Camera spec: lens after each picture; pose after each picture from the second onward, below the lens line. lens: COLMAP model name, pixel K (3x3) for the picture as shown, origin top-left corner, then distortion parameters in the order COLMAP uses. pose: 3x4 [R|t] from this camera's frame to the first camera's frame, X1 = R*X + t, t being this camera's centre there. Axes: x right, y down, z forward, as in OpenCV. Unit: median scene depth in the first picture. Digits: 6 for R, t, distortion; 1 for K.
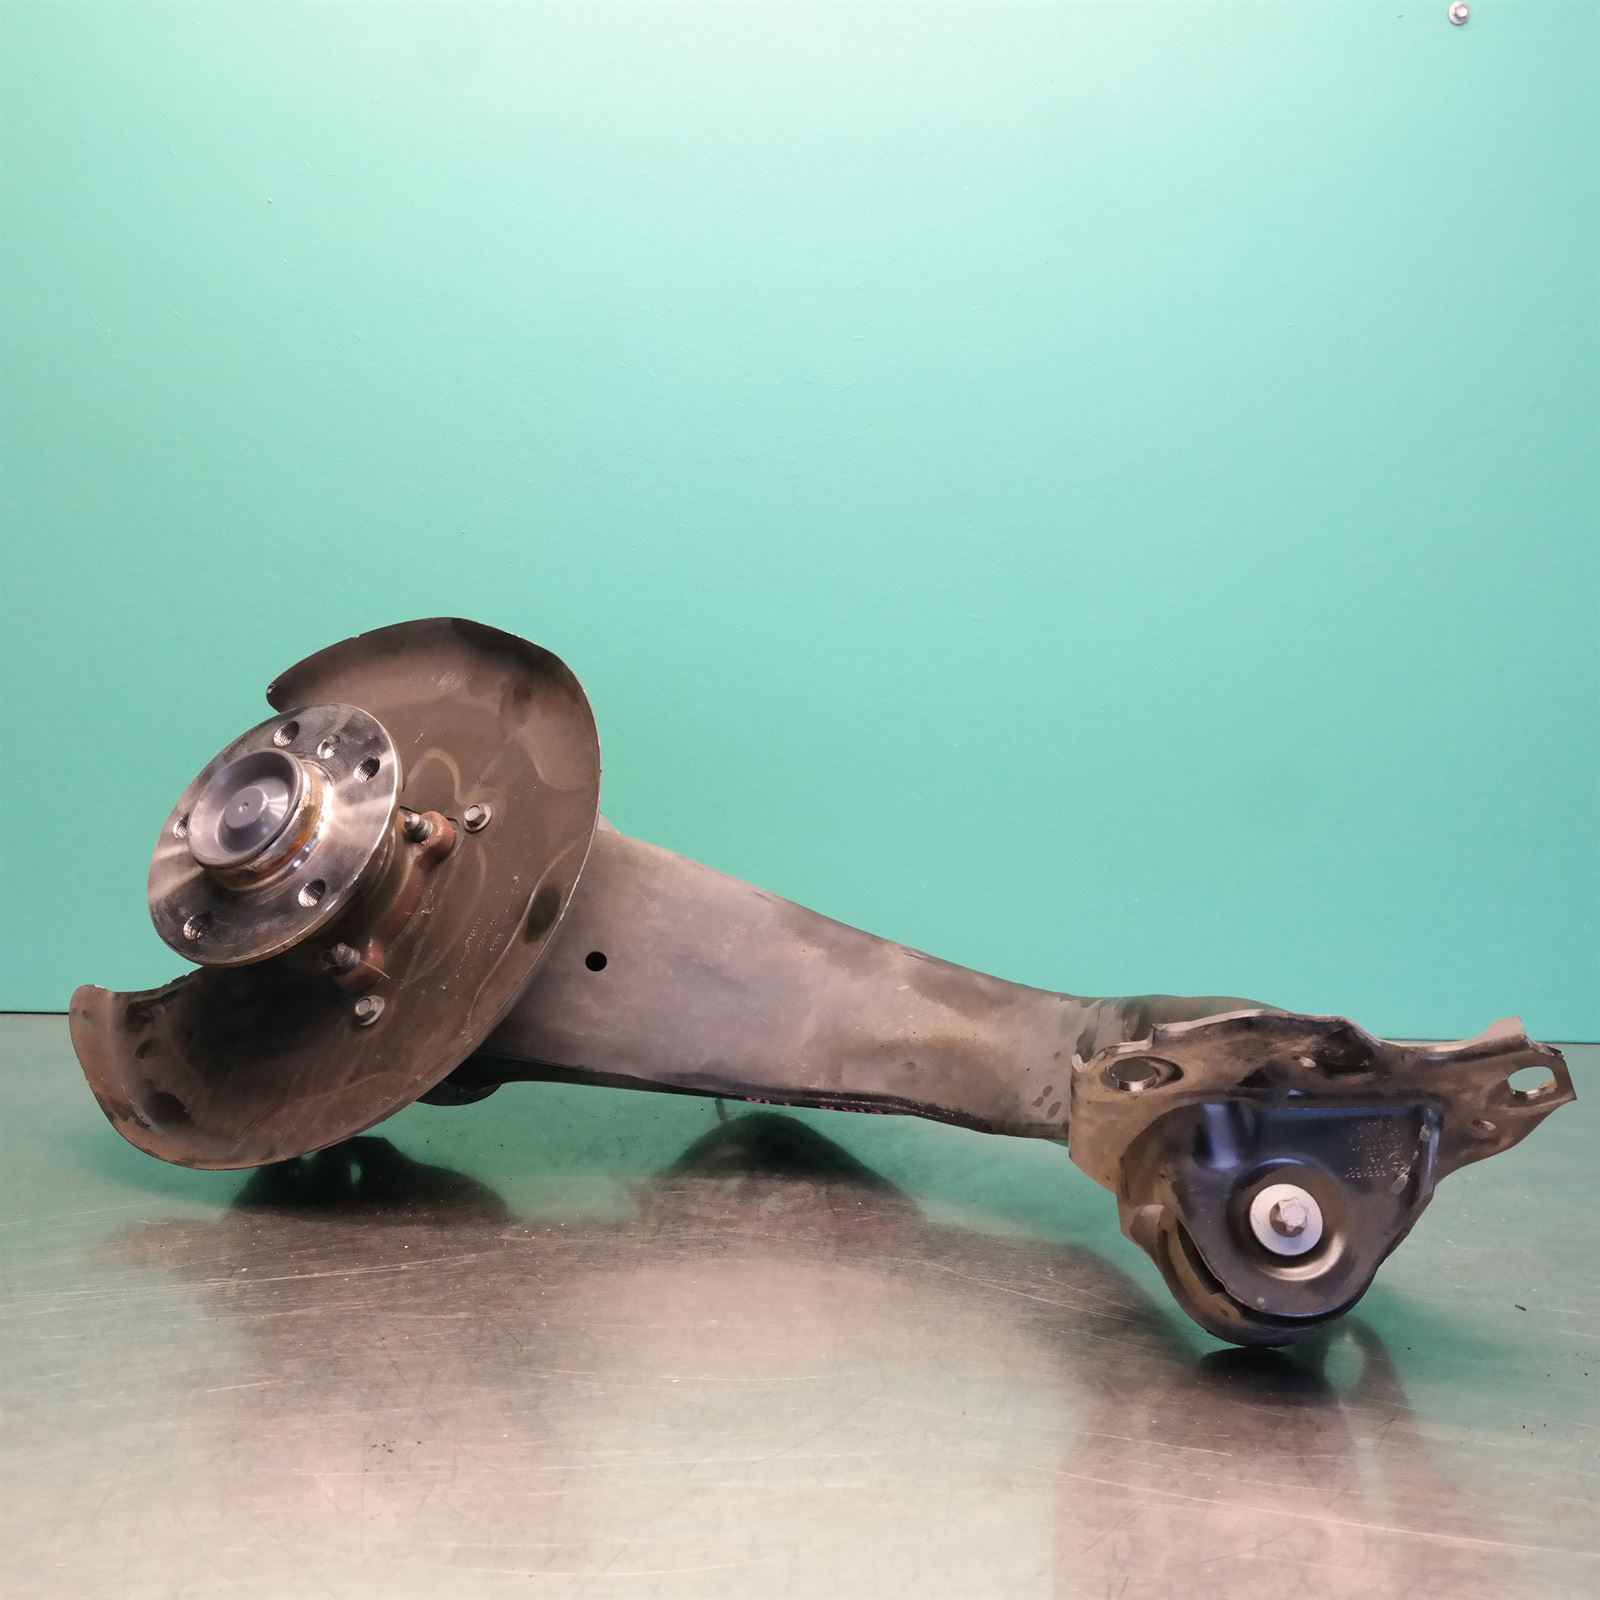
lens RADIAL K [[1772.1, 0, 793.8], [0, 1772.1, 844.8], [0, 0, 1]] dist [-0.002803, -0.037845]
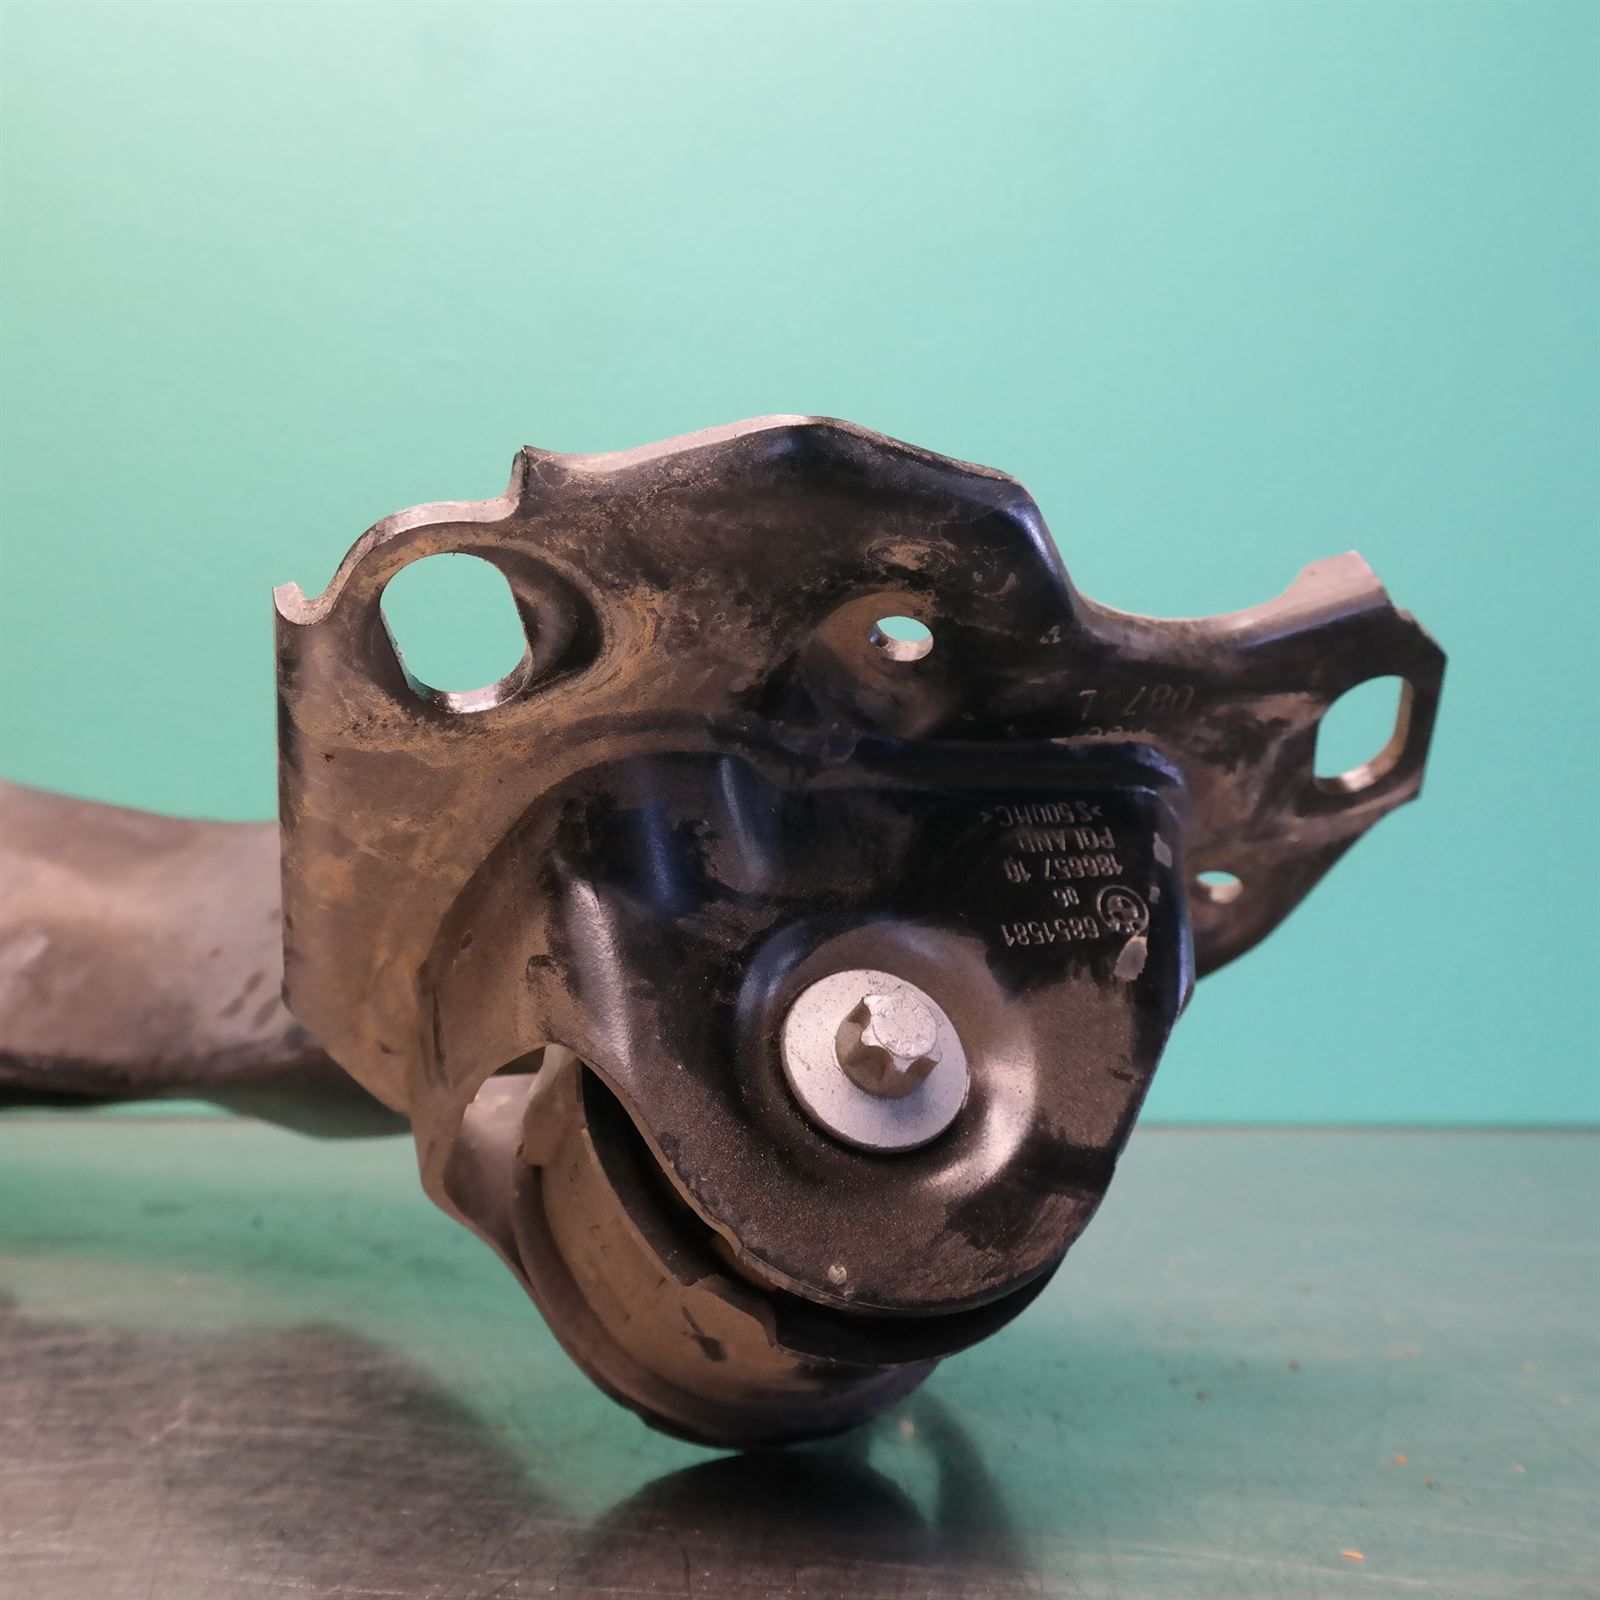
lens RADIAL K [[1772.1, 0, 793.8], [0, 1772.1, 844.8], [0, 0, 1]] dist [-0.002803, -0.037845]
pose [[0.919454, 0.016015, 0.392872, 0.115615], [0.032642, 0.992612, -0.116857, 0.208419], [-0.391841, 0.120269, 0.912138, 0.658558]]
